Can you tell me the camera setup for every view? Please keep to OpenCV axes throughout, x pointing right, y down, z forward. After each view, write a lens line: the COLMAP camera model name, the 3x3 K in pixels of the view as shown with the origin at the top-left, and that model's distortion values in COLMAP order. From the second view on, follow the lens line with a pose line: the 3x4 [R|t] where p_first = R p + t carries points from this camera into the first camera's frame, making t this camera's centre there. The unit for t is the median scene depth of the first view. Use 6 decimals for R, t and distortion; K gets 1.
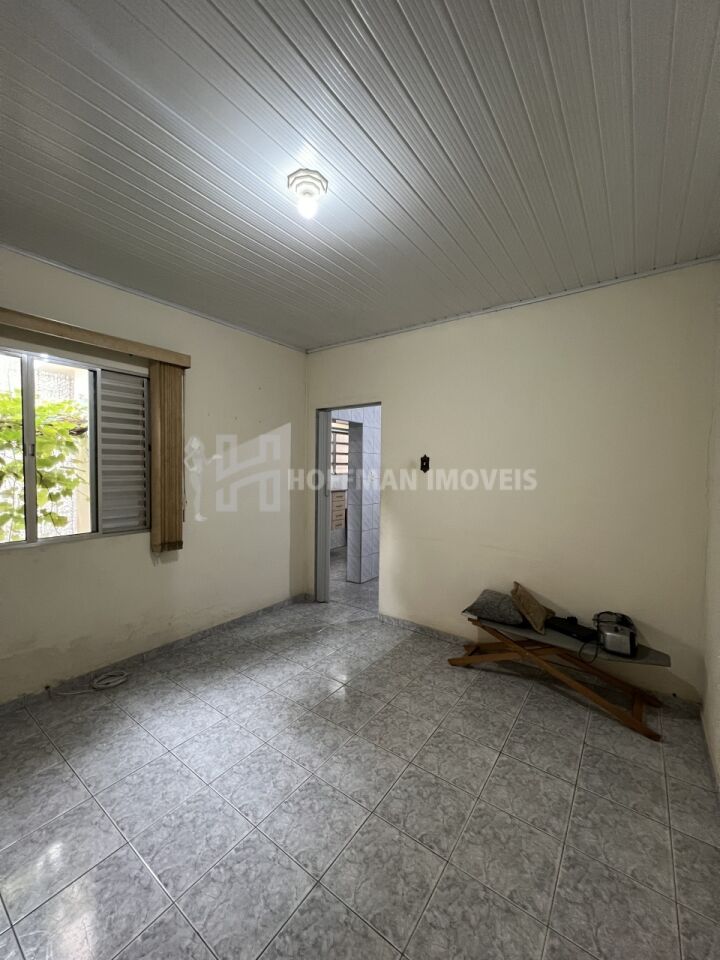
lens RADIAL K [[383.7, 0, 358.3], [0, 383.7, 480.2], [0, 0, 1]] dist [0.000371, 0.000552]
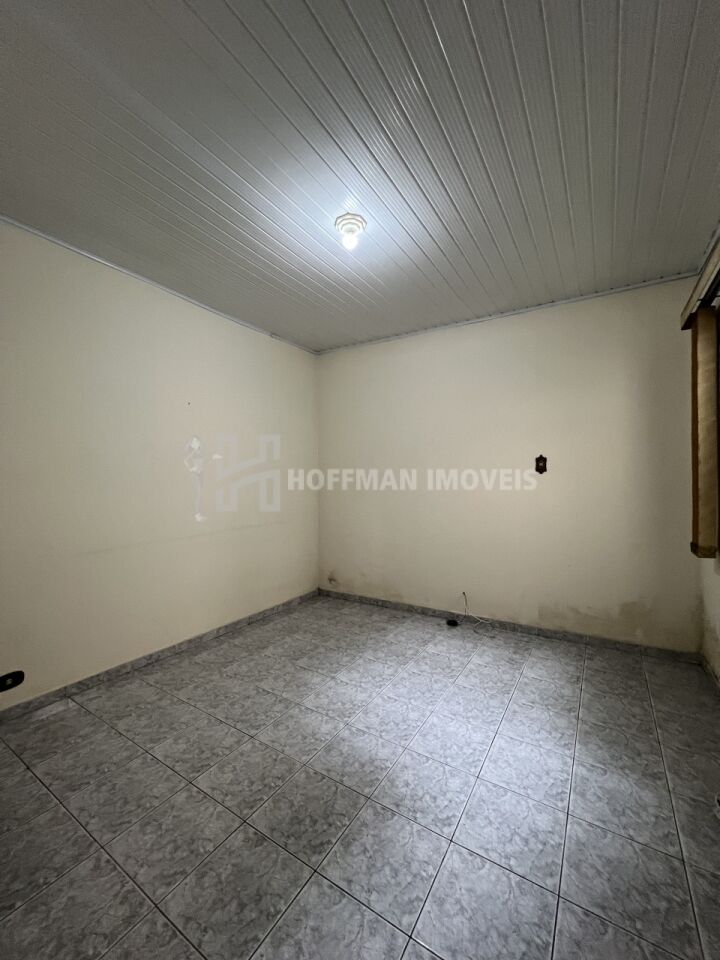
lens RADIAL K [[383.7, 0, 358.3], [0, 383.7, 480.2], [0, 0, 1]] dist [0.000371, 0.000552]
pose [[-0.998197, -0.007612, -0.059542, -0.072152], [-0.009853, 0.999251, 0.037432, 0.022983], [0.059213, 0.037951, -0.997524, 1.883233]]
